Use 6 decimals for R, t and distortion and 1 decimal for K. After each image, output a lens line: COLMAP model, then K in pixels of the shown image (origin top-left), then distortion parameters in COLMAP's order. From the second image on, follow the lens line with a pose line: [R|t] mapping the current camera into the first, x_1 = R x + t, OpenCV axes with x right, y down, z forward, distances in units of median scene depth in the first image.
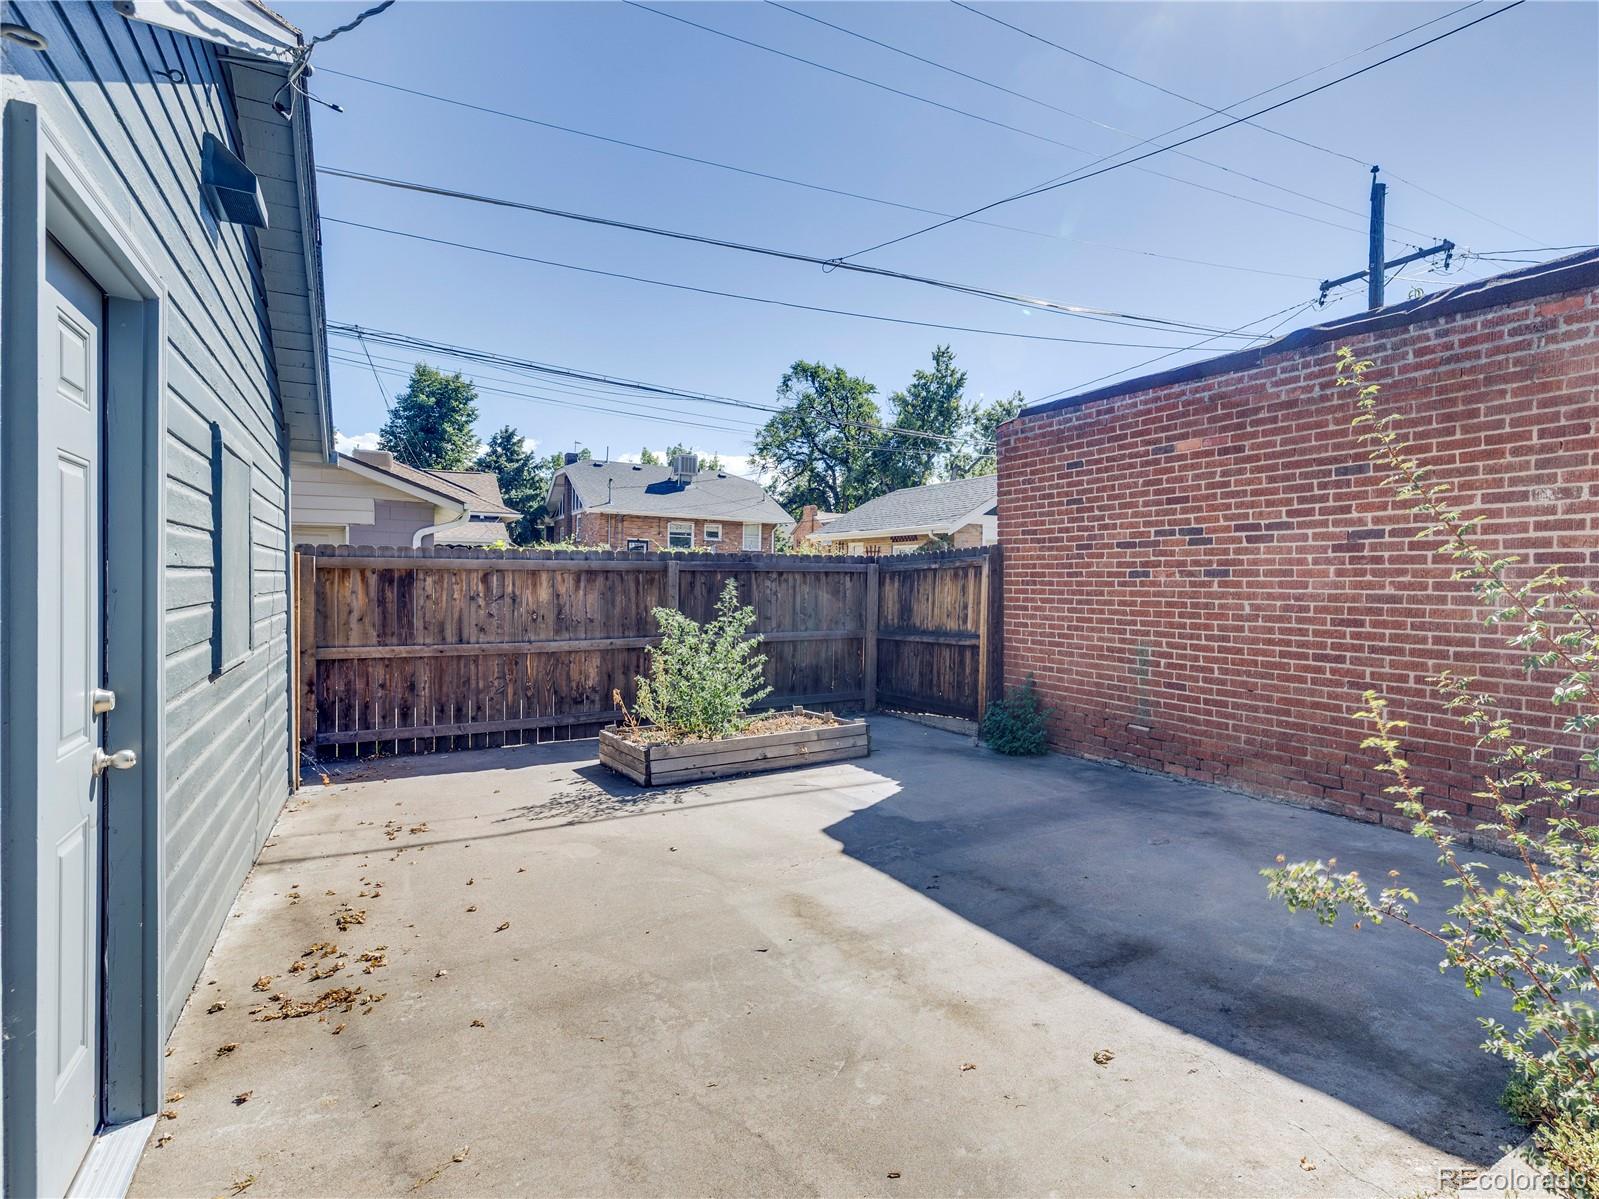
lens RADIAL K [[782.7, 0, 890.1], [0, 782.7, 598.1], [0, 0, 1]] dist [-0.001782, -0.000096]
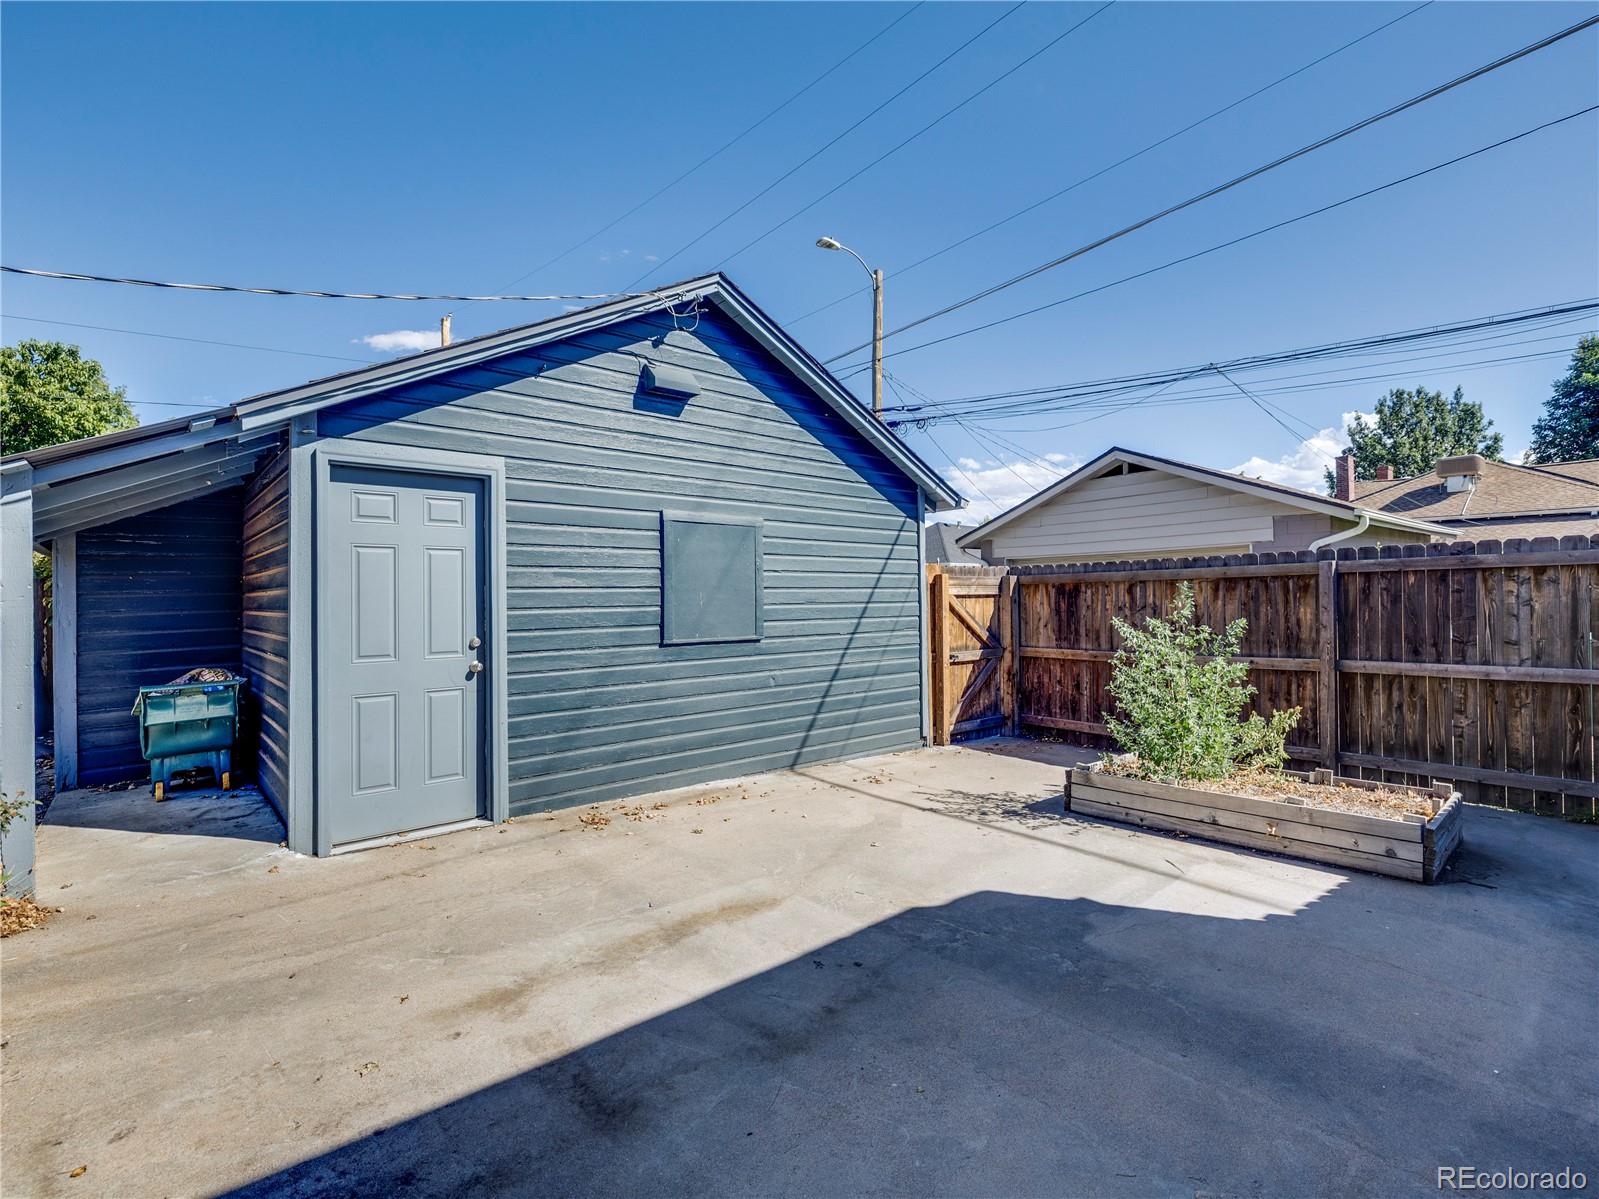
lens RADIAL K [[771.0, 0, 847.2], [0, 771.0, 598.3], [0, 0, 1]] dist [0.001041, 0.001226]
pose [[0.183521, -0.013089, -0.982929, 0.381680], [-0.009355, 0.999843, -0.015060, 0.005005], [0.982971, 0.011959, 0.183370, 0.404106]]
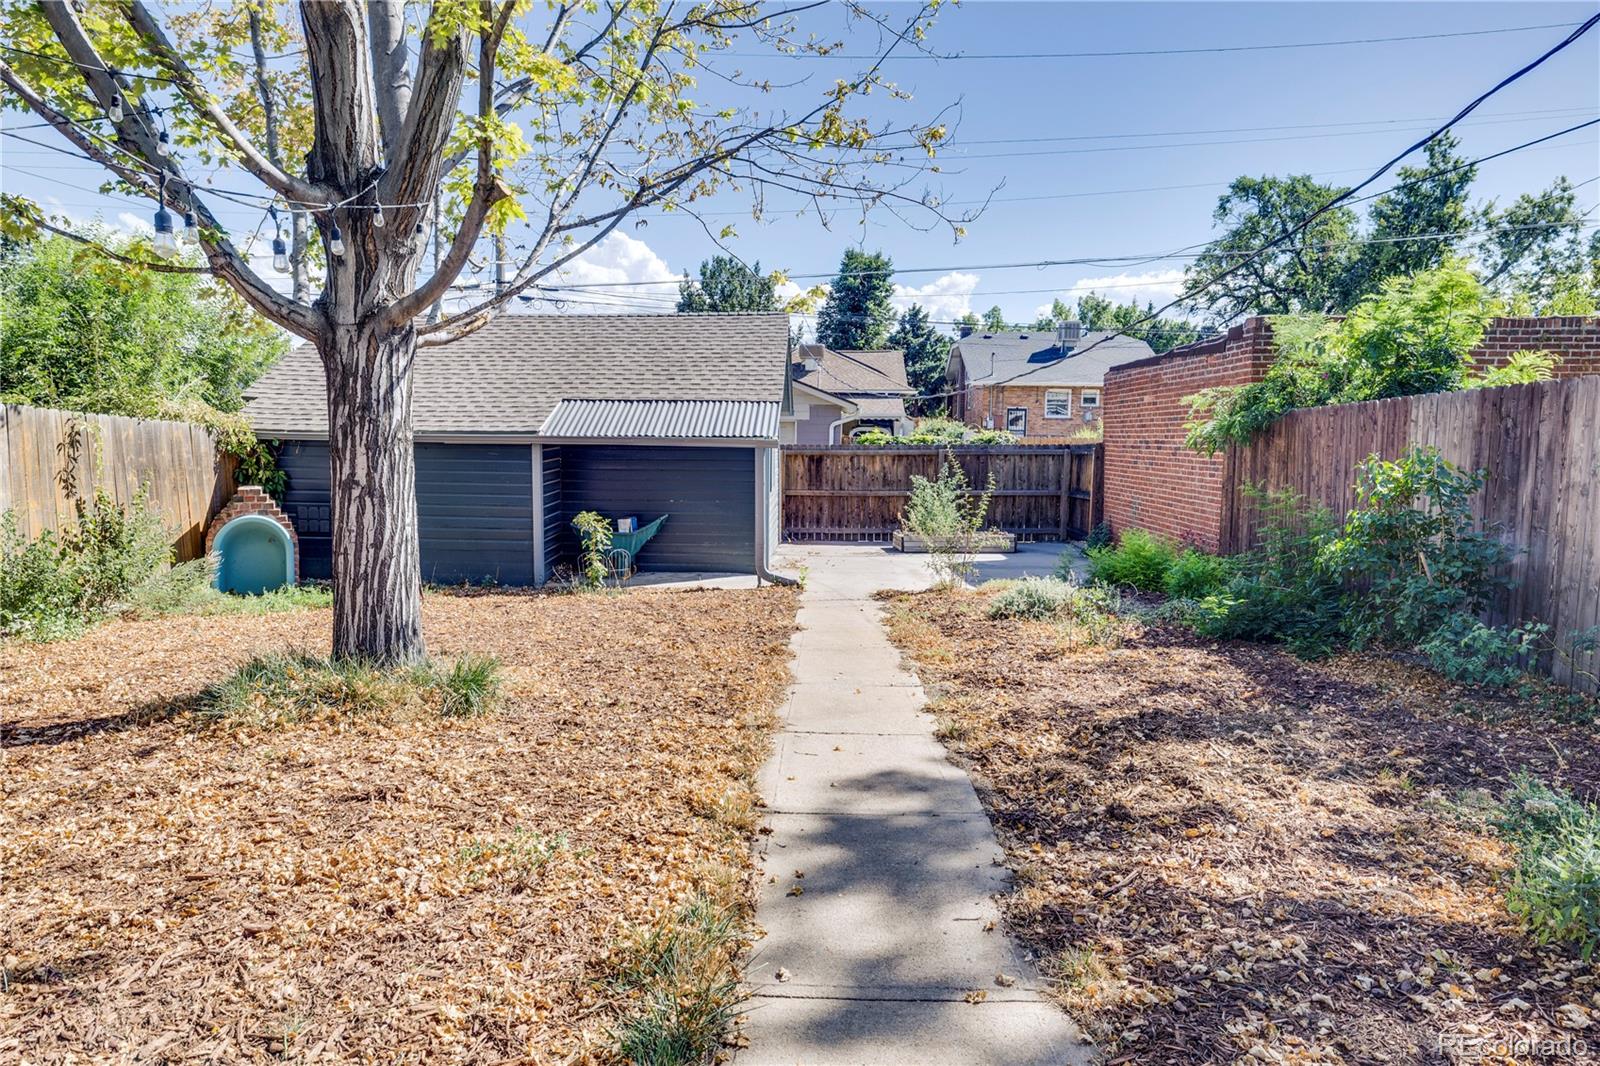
lens RADIAL K [[952.5, 0, 800.0], [0, 952.5, 533.0], [0, 0, 1]] dist [0.019644, 0.000148]
pose [[0.826024, 0.053478, -0.561093, 0.729466], [-0.008996, 0.996613, 0.081744, -0.032263], [0.563564, -0.062475, 0.823707, -1.070637]]
